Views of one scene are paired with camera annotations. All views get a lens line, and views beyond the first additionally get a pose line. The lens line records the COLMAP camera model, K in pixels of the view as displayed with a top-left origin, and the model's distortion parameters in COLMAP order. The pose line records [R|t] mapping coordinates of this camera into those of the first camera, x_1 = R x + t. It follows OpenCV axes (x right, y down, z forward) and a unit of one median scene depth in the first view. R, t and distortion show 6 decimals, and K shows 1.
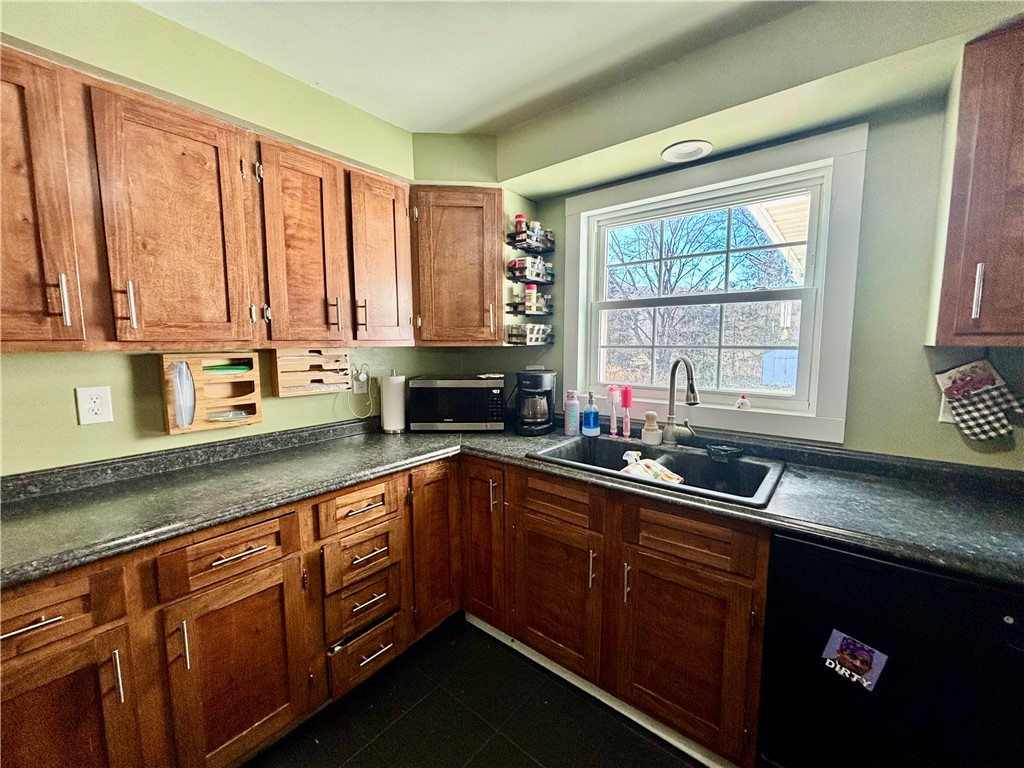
lens RADIAL K [[413.9, 0, 511.9], [0, 413.9, 384.6], [0, 0, 1]] dist [0.004215, -0.000721]
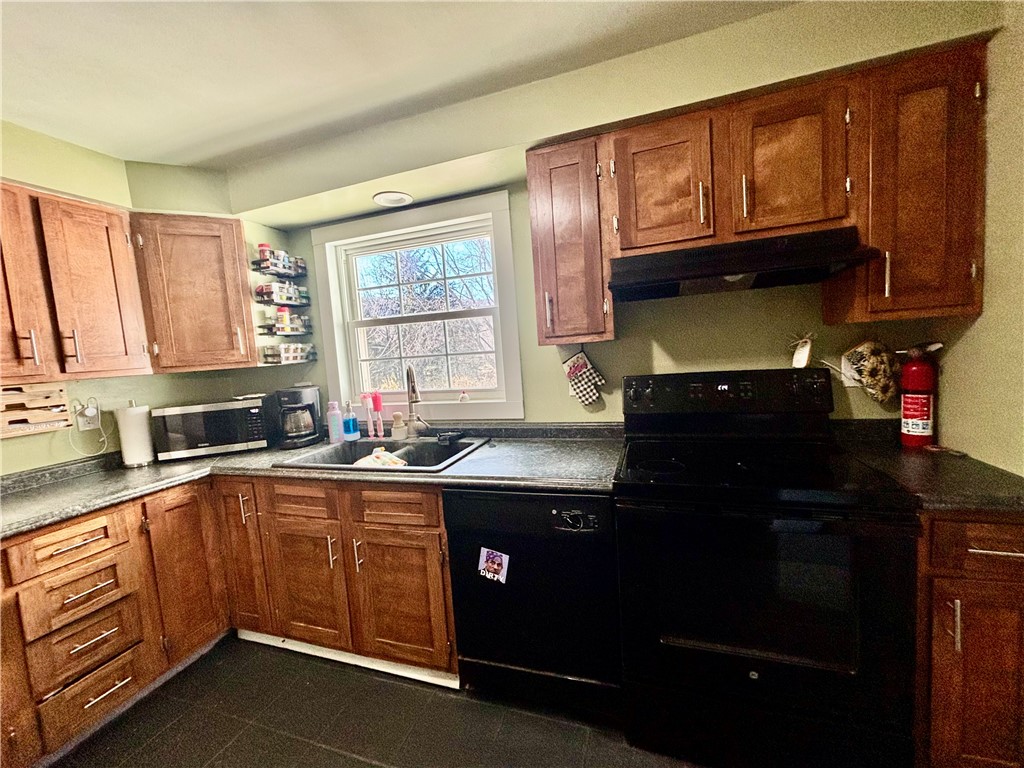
lens RADIAL K [[413.9, 0, 511.0], [0, 413.9, 383.9], [0, 0, 1]] dist [0.004215, -0.000721]
pose [[0.937852, -0.092396, 0.334510, 0.272757], [0.102582, 0.994641, -0.012871, 0.035845], [-0.331528, 0.046386, 0.942304, -0.244271]]
